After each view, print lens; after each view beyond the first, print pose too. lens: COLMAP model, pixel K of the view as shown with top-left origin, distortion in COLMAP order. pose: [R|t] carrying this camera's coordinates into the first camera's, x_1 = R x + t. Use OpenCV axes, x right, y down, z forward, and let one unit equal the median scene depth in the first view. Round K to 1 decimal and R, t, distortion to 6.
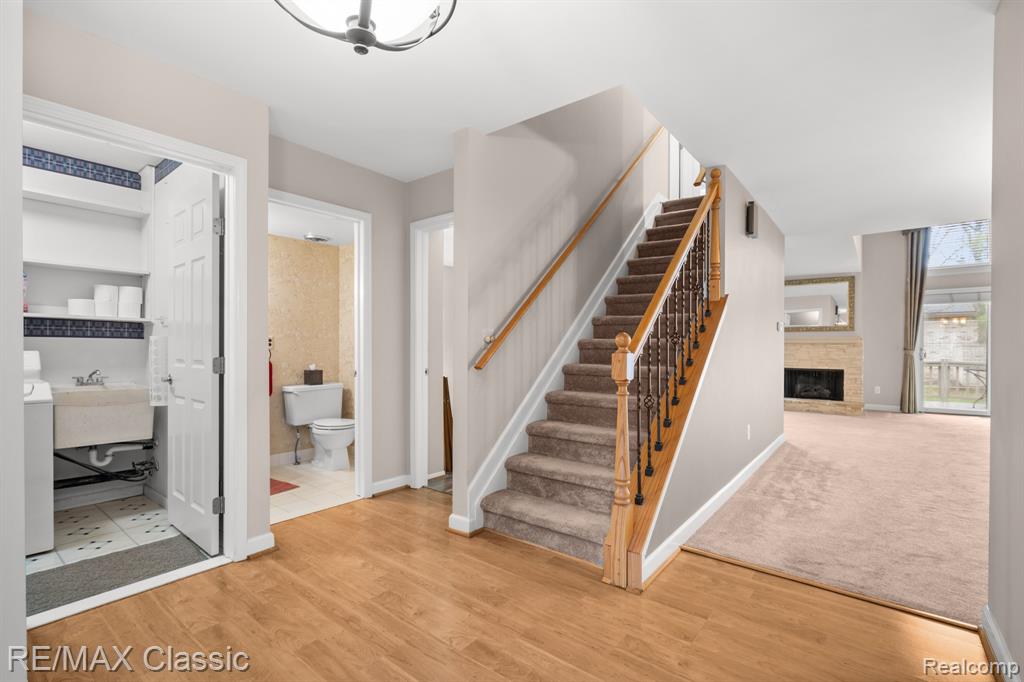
lens RADIAL K [[468.1, 0, 507.2], [0, 468.1, 349.4], [0, 0, 1]] dist [-0.007889, 0.003167]
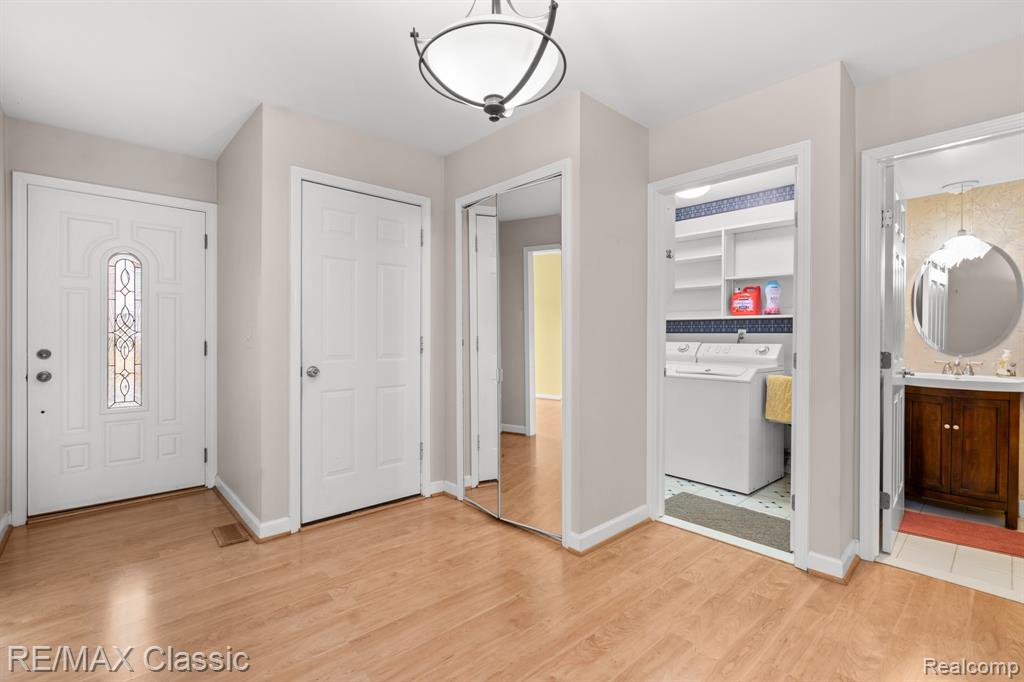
lens RADIAL K [[468.1, 0, 513.1], [0, 468.1, 334.5], [0, 0, 1]] dist [-0.007889, 0.003167]
pose [[-0.161655, -0.009975, -0.986797, 0.480832], [-0.010713, 0.999908, -0.008353, -0.003272], [0.986789, 0.009221, -0.161747, 0.615250]]
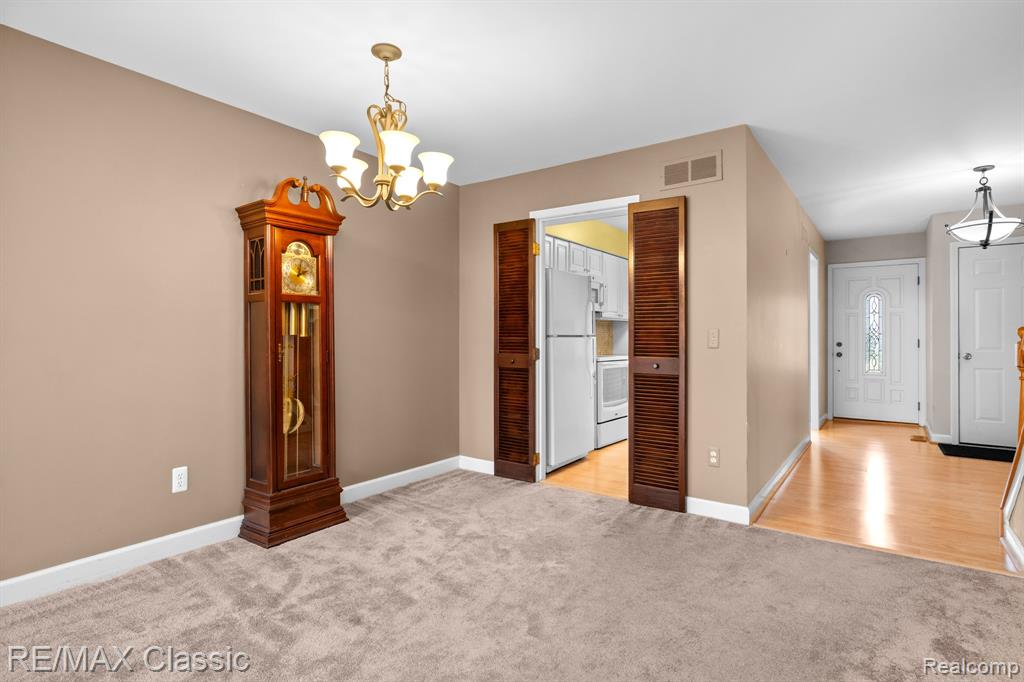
lens RADIAL K [[529.4, 0, 505.1], [0, 529.4, 332.4], [0, 0, 1]] dist [-0.000879, -0.001283]
pose [[-0.998885, -0.008352, -0.046470, 0.754744], [-0.008512, 0.999958, 0.003258, -0.005351], [0.046441, 0.003650, -0.998914, 1.015115]]
